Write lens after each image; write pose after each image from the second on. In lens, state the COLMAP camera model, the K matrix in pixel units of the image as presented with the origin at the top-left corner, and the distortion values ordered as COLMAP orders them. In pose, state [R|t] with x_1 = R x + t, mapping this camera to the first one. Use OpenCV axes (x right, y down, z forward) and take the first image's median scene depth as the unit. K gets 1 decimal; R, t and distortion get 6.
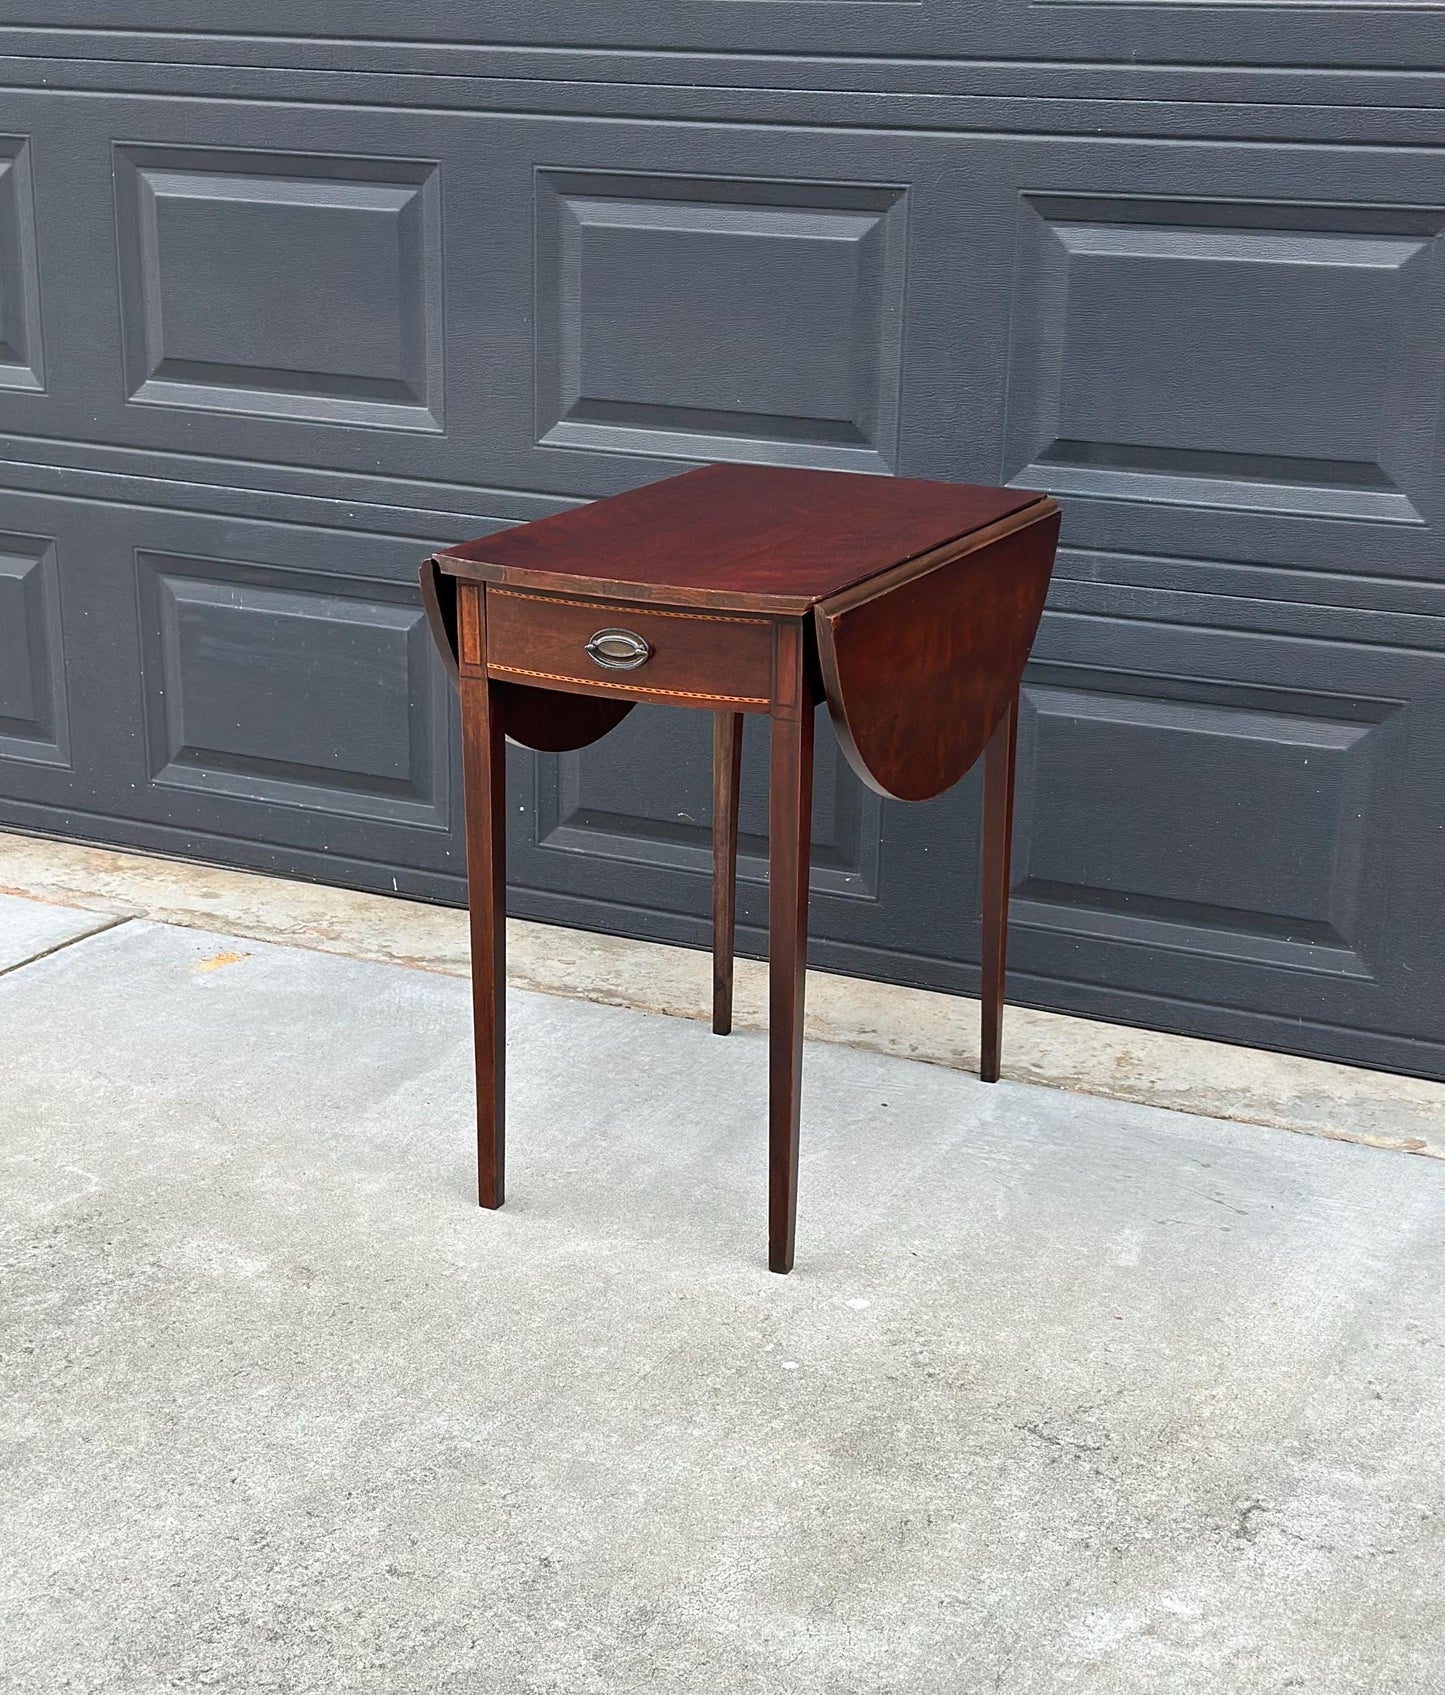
lens RADIAL K [[2799.8, 0, 729.9], [0, 2799.8, 988.4], [0, 0, 1]] dist [0.157114, 0.000000]
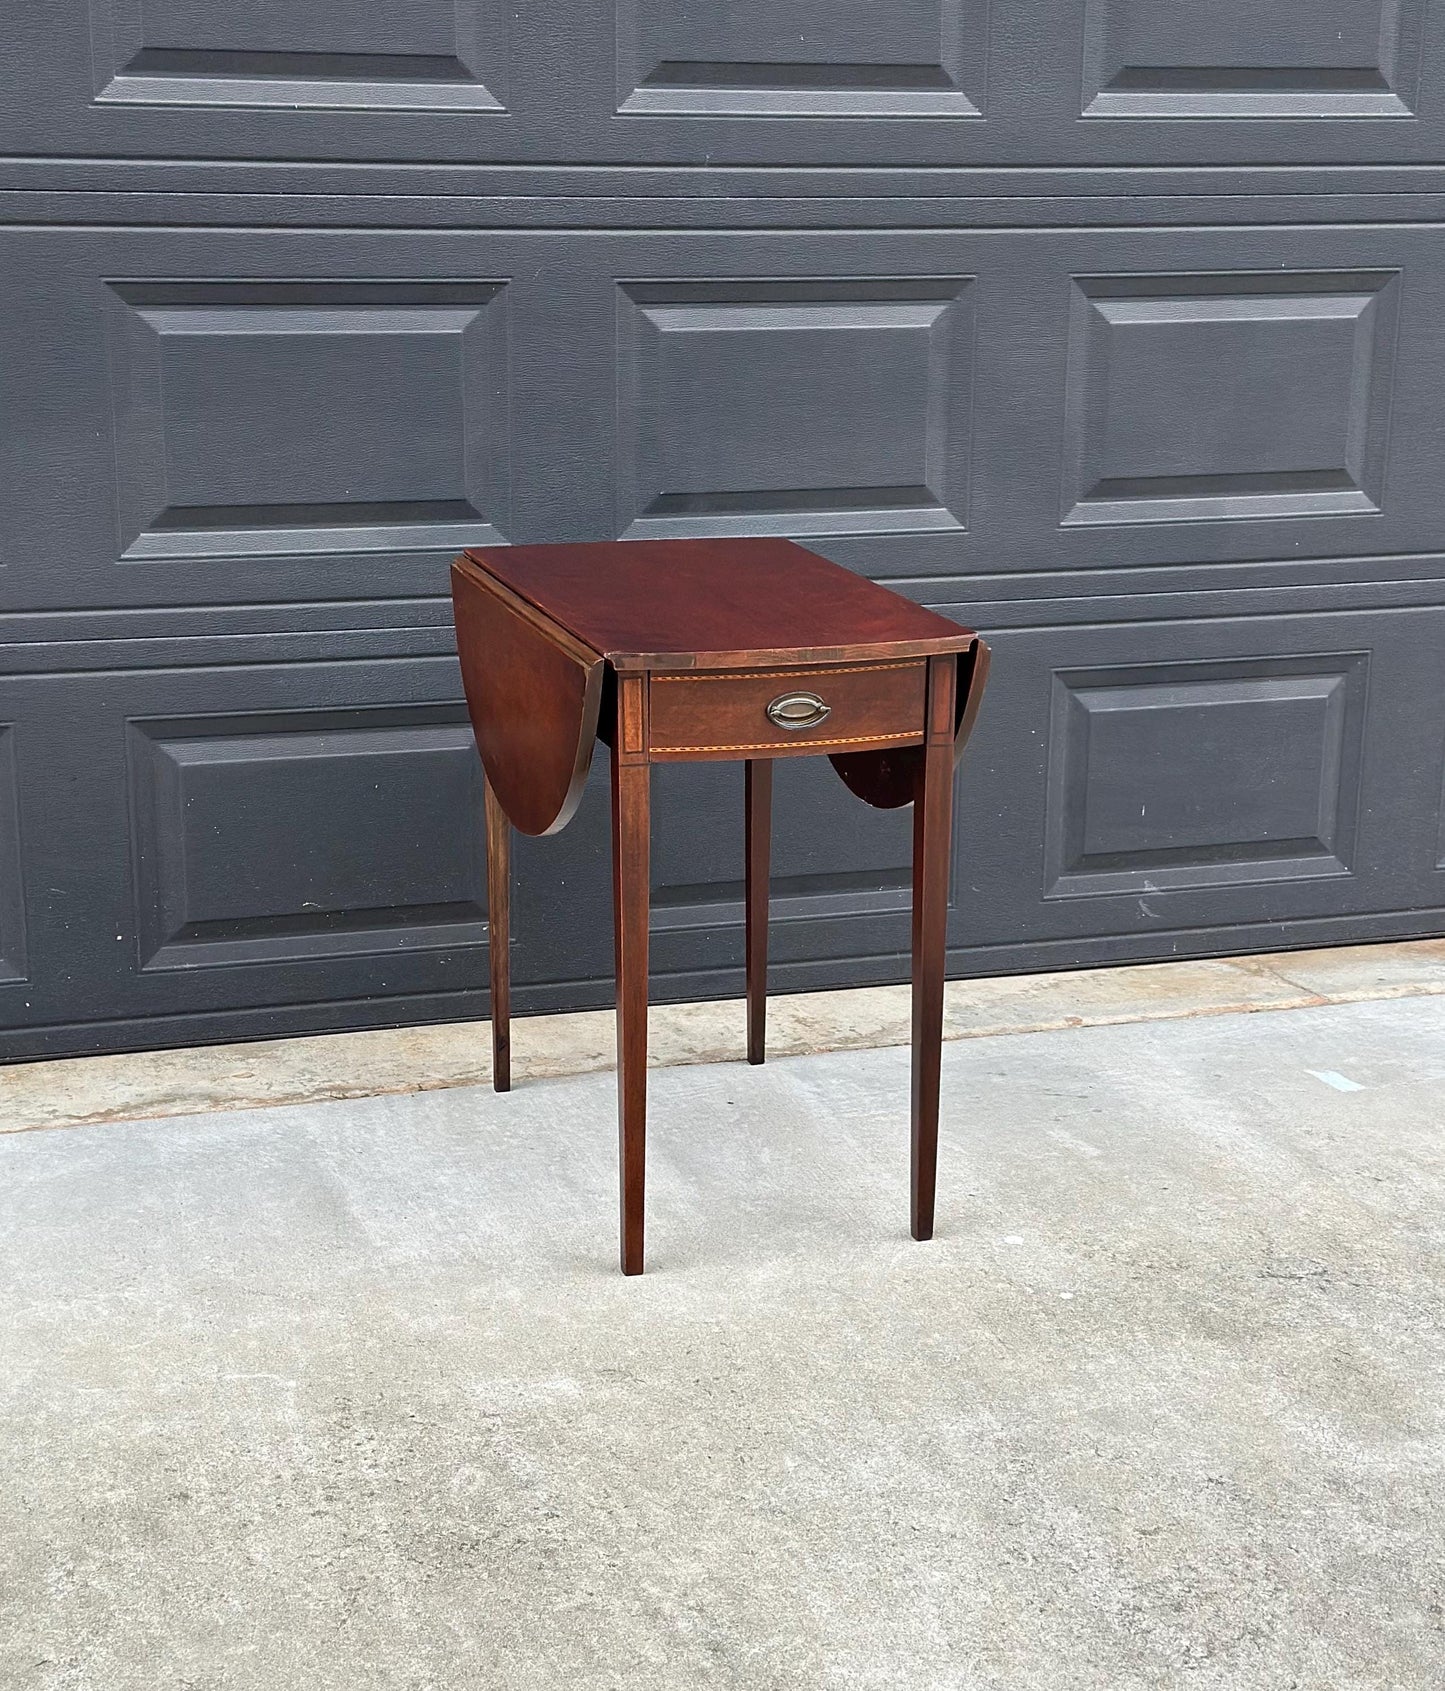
lens RADIAL K [[2722.8, 0, 724.1], [0, 2722.8, 923.8], [0, 0, 1]] dist [0.141974, 0.000000]
pose [[0.721718, -0.210820, 0.659301, -0.627782], [0.230080, 0.971396, 0.058755, -0.088619], [-0.652829, 0.109287, 0.749580, 0.192703]]
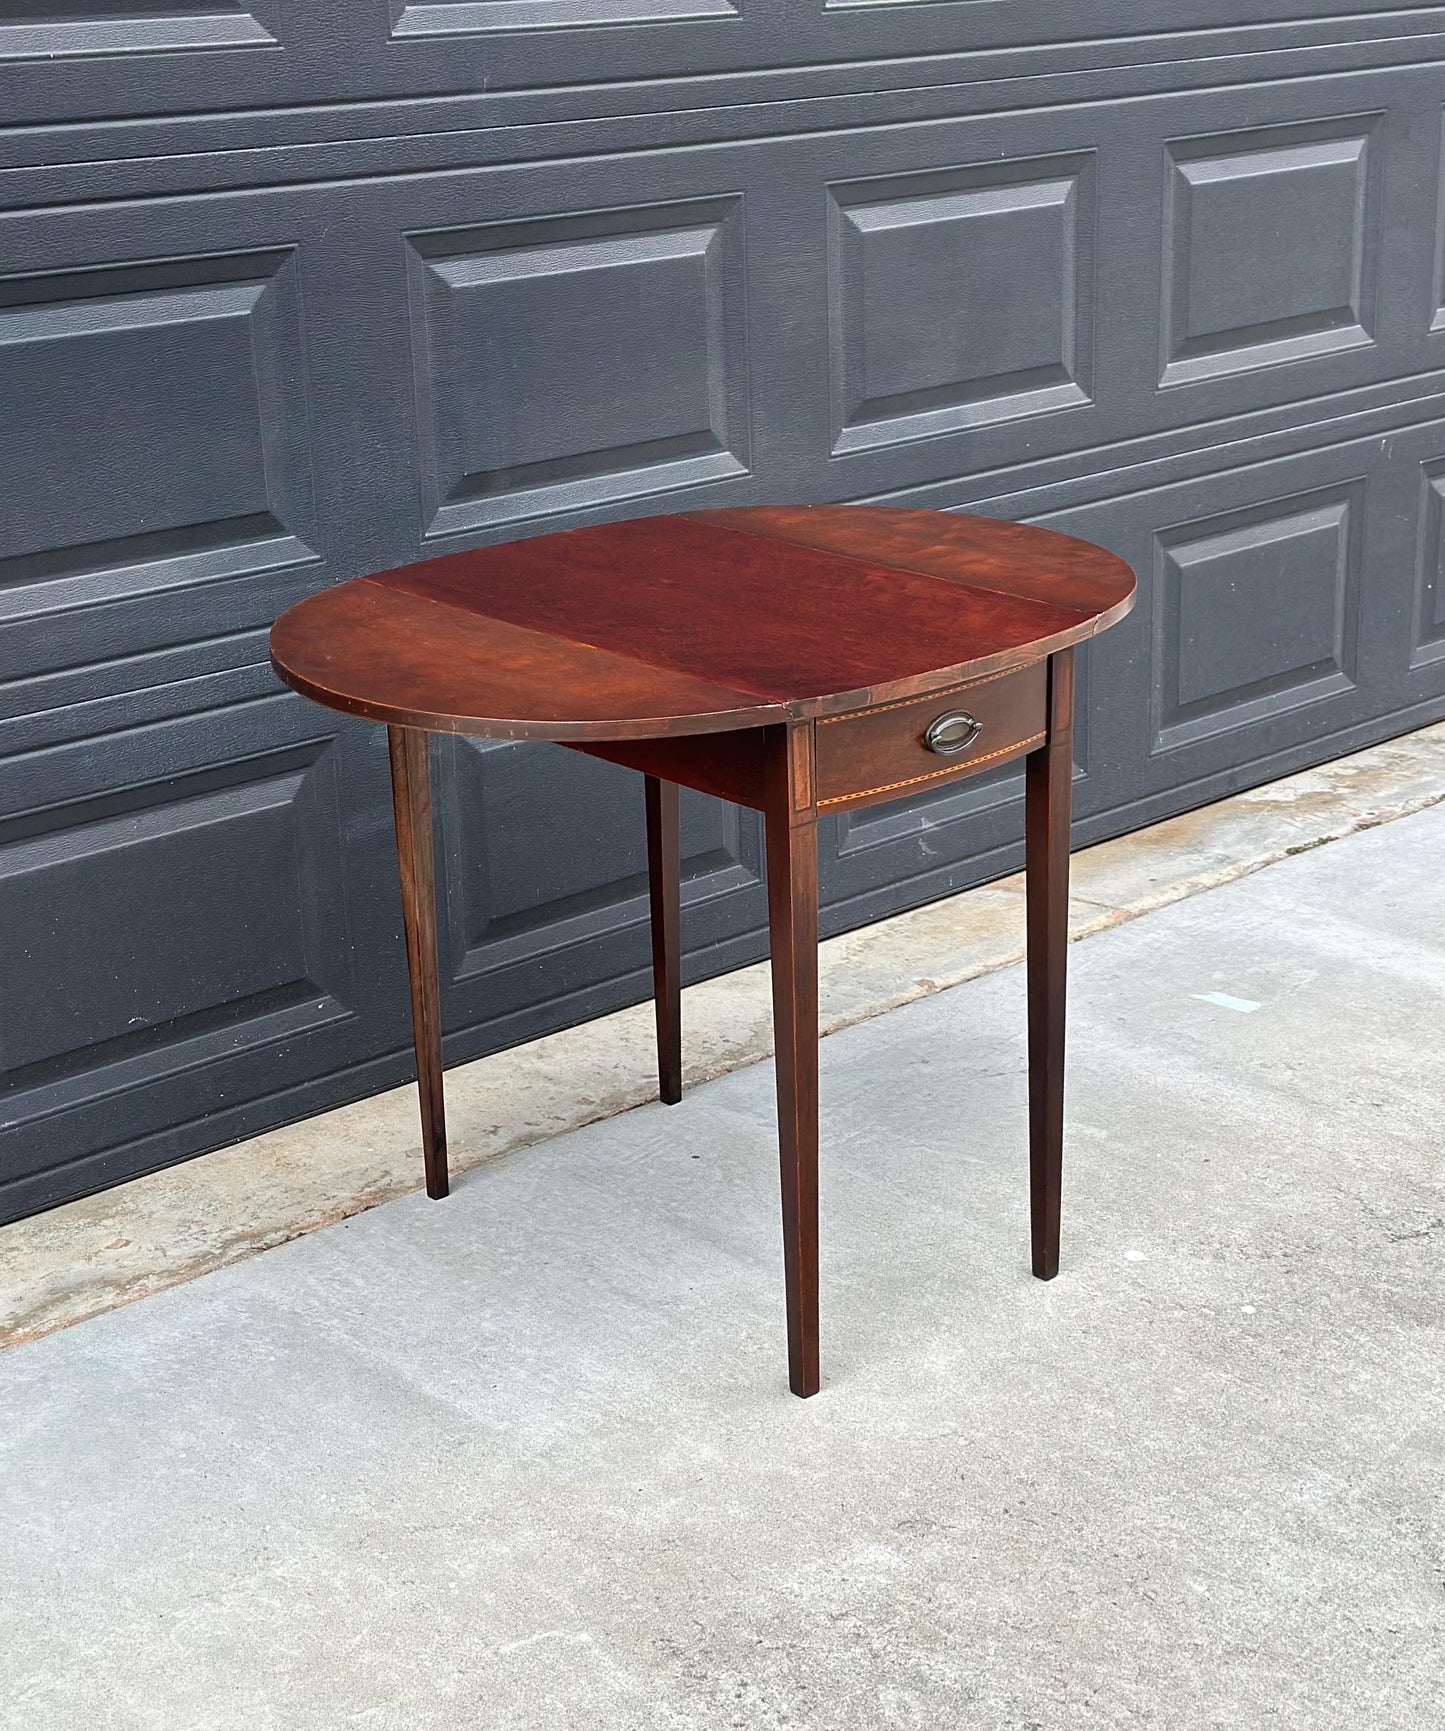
lens RADIAL K [[2811.1, 0, 715.7], [0, 2811.1, 859.7], [0, 0, 1]] dist [0.146864, 0.000000]
pose [[0.380979, -0.330976, 0.863314, -0.739356], [0.335223, 0.919646, 0.204639, -0.246696], [-0.861673, 0.211440, 0.461316, 0.518097]]
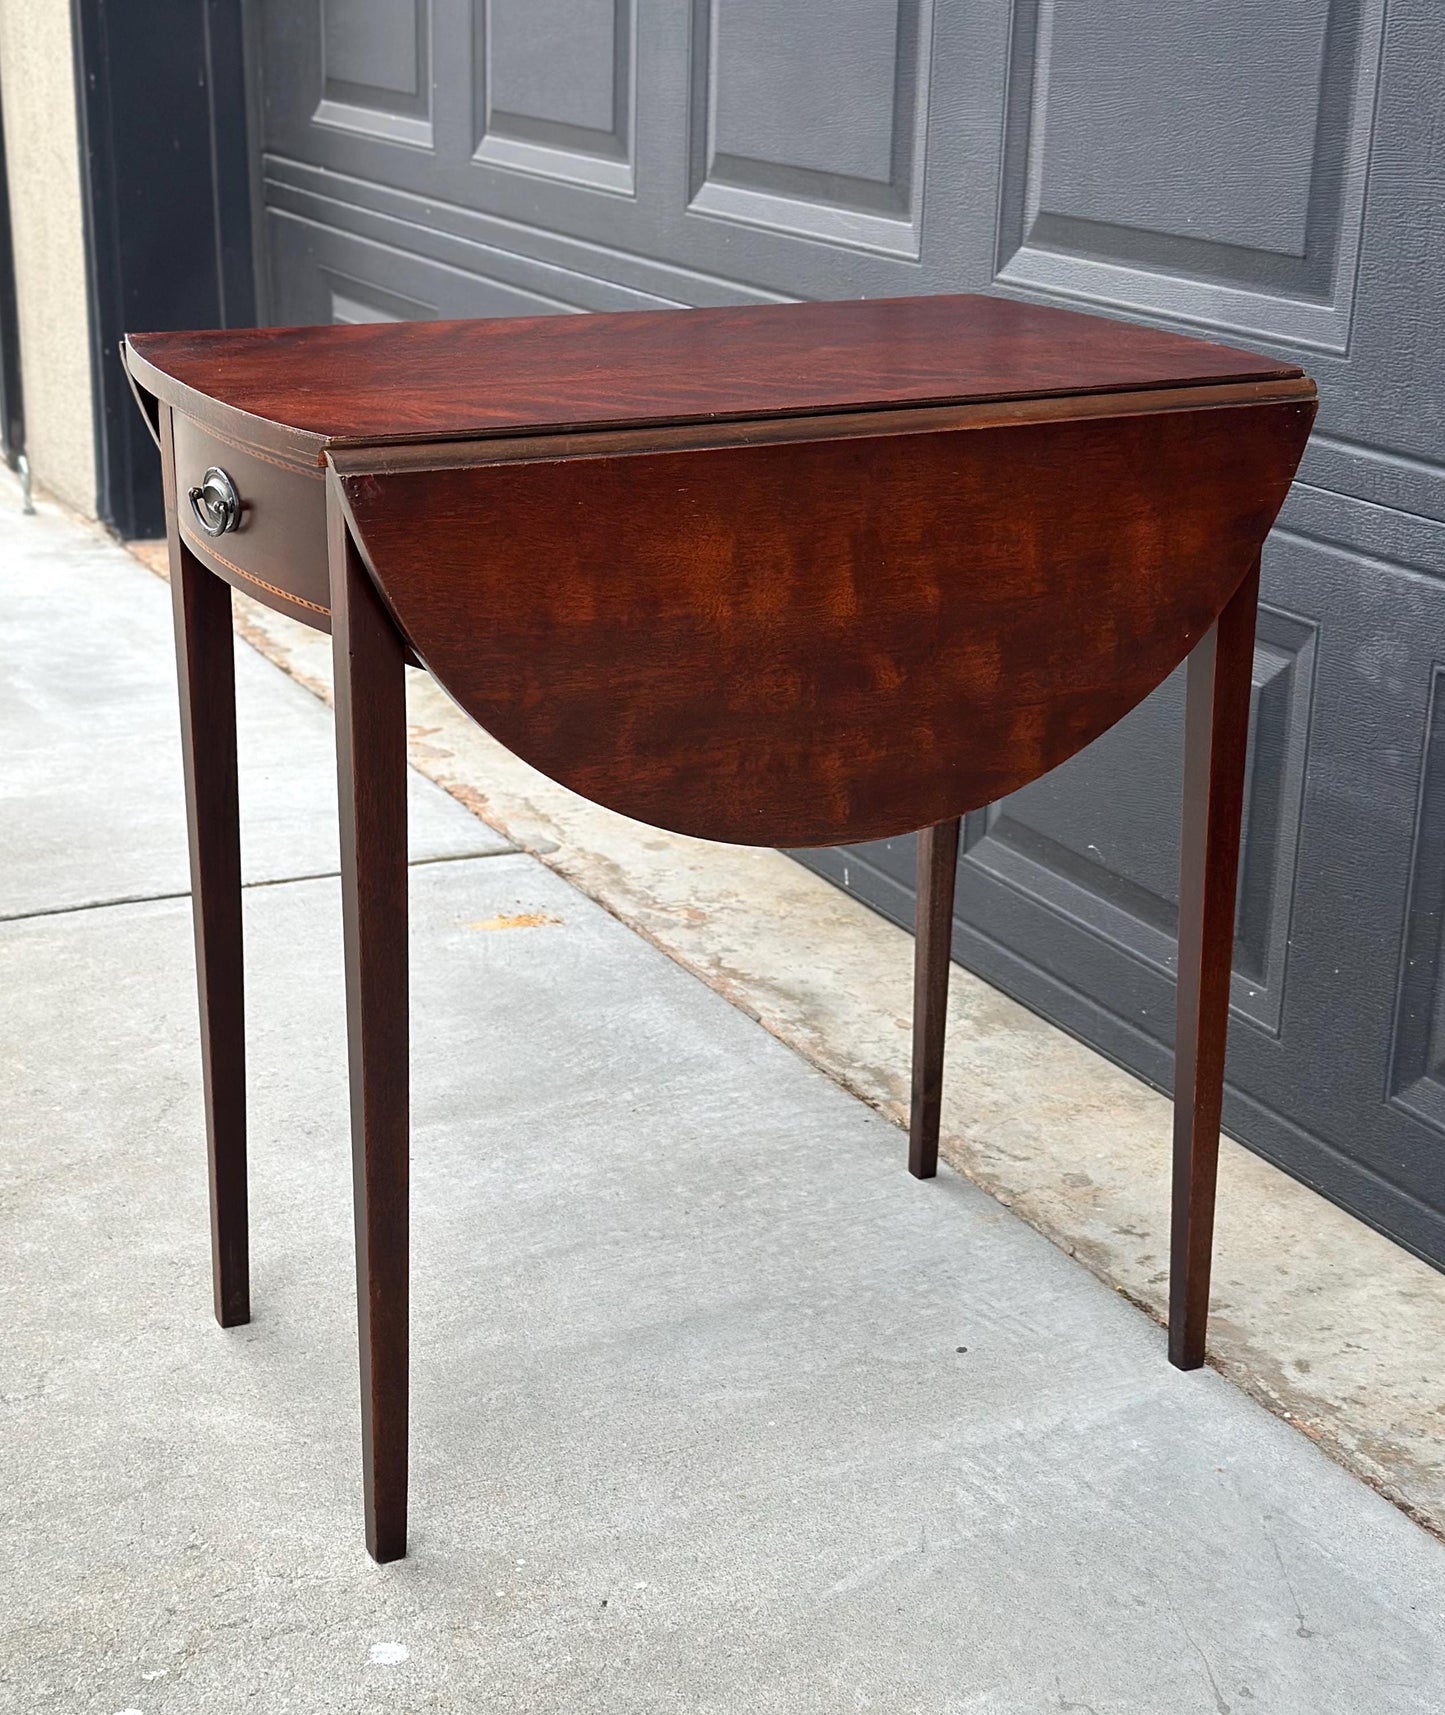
lens RADIAL K [[2832.9, 0, 736.9], [0, 2832.9, 913.4], [0, 0, 1]] dist [0.157114, 0.000000]
pose [[0.785471, 0.199570, -0.585839, 0.356198], [-0.210663, 0.976273, 0.050125, -0.070916], [0.581942, 0.084043, 0.808876, 0.458232]]
